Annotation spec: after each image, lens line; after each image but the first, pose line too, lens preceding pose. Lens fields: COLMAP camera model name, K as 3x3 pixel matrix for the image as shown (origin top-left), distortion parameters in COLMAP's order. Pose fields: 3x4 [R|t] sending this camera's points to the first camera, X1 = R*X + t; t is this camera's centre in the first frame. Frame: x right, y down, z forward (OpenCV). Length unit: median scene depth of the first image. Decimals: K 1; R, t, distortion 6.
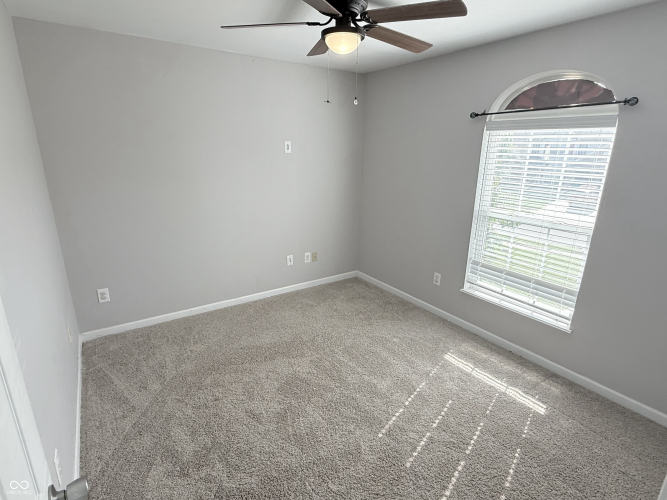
lens RADIAL K [[350.0, 0, 333.5], [0, 350.0, 250.0], [0, 0, 1]] dist [-0.026871, 0.027150]
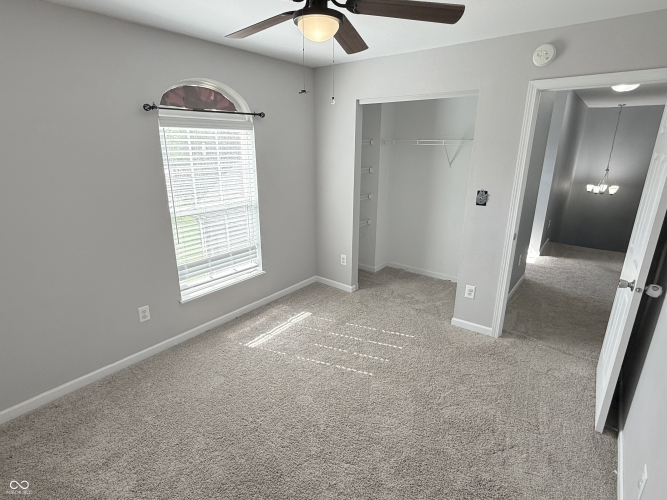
lens RADIAL K [[350.0, 0, 333.5], [0, 350.0, 250.0], [0, 0, 1]] dist [-0.026871, 0.027150]
pose [[-0.307438, -0.291194, 0.905918, -0.646723], [0.262397, 0.889172, 0.374860, -0.292249], [-0.914675, 0.352957, -0.196957, 0.925762]]
